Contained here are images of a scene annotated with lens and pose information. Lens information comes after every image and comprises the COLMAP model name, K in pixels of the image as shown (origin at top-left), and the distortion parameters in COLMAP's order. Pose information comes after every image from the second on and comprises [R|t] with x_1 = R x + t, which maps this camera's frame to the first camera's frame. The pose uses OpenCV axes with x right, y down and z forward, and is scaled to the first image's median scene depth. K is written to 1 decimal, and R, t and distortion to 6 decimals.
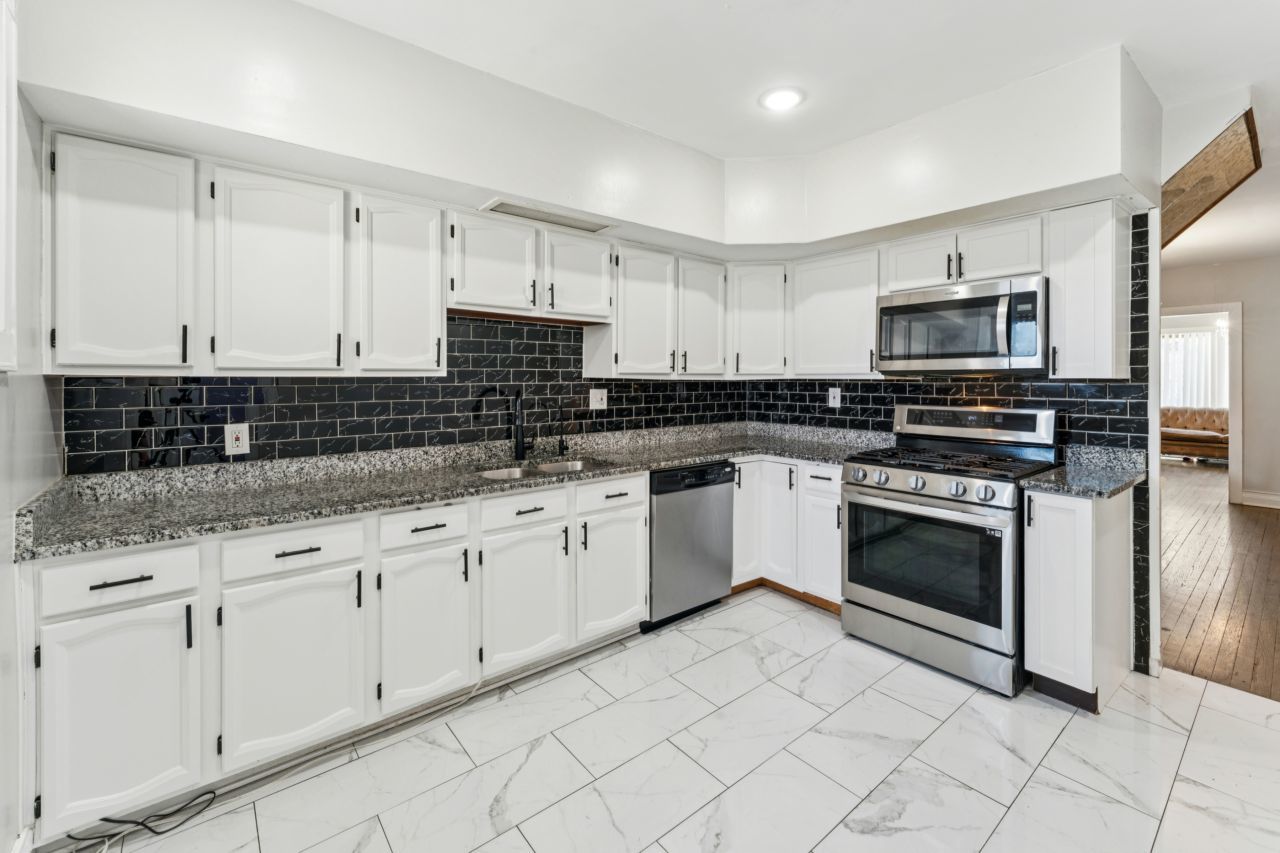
lens RADIAL K [[534.3, 0, 641.6], [0, 534.3, 381.7], [0, 0, 1]] dist [0.000719, 0.000040]
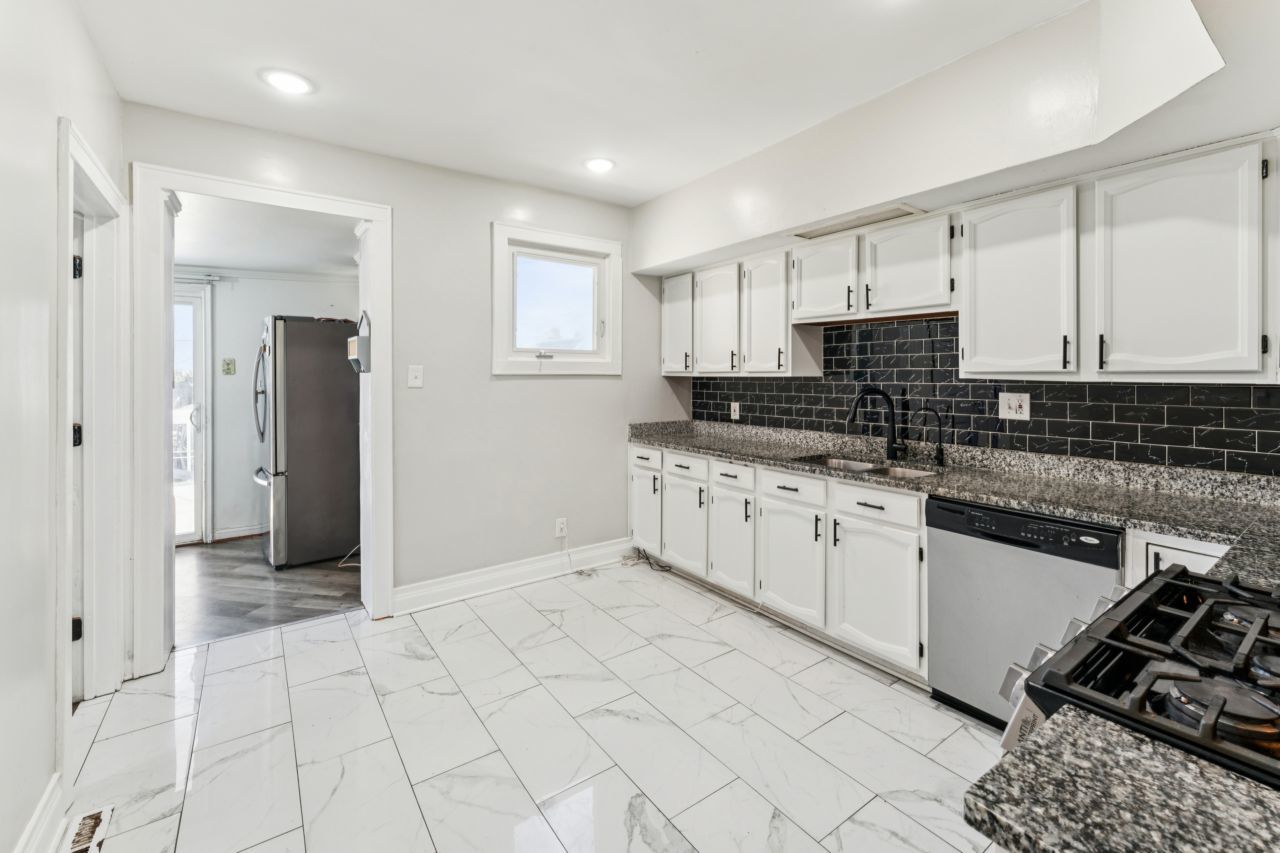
lens RADIAL K [[535.7, 0, 639.3], [0, 535.7, 376.4], [0, 0, 1]] dist [-0.000188, -0.000010]
pose [[-0.058665, 0.000645, -0.998278, 0.810215], [-0.009854, 0.999951, 0.001225, -0.006207], [0.998229, 0.009909, -0.058656, 0.588163]]
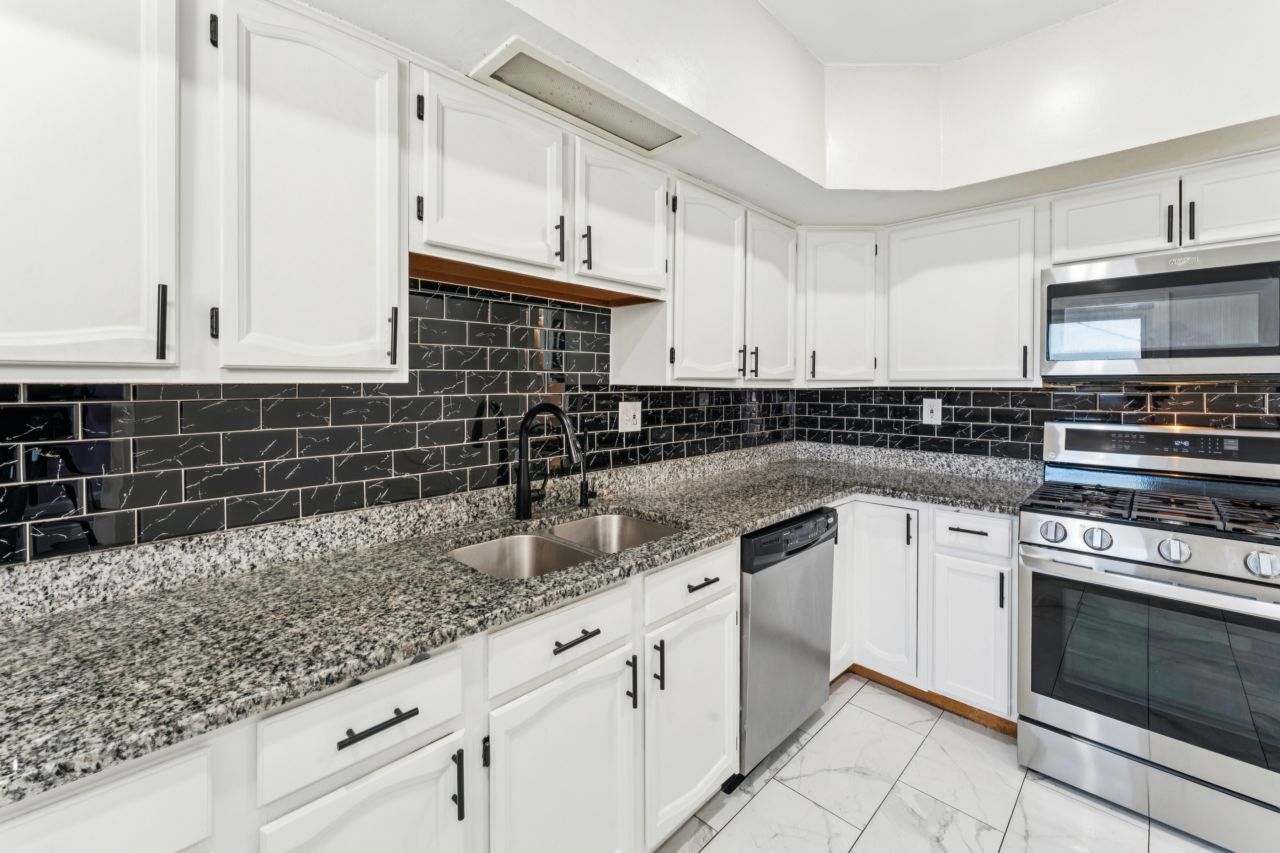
lens RADIAL K [[530.2, 0, 640.8], [0, 530.2, 386.8], [0, 0, 1]] dist [-0.000241, 0.000093]
pose [[0.993238, 0.000802, 0.116094, -0.166192], [-0.000589, 0.999998, -0.001873, -0.004373], [-0.116095, 0.001792, 0.993237, 0.381563]]
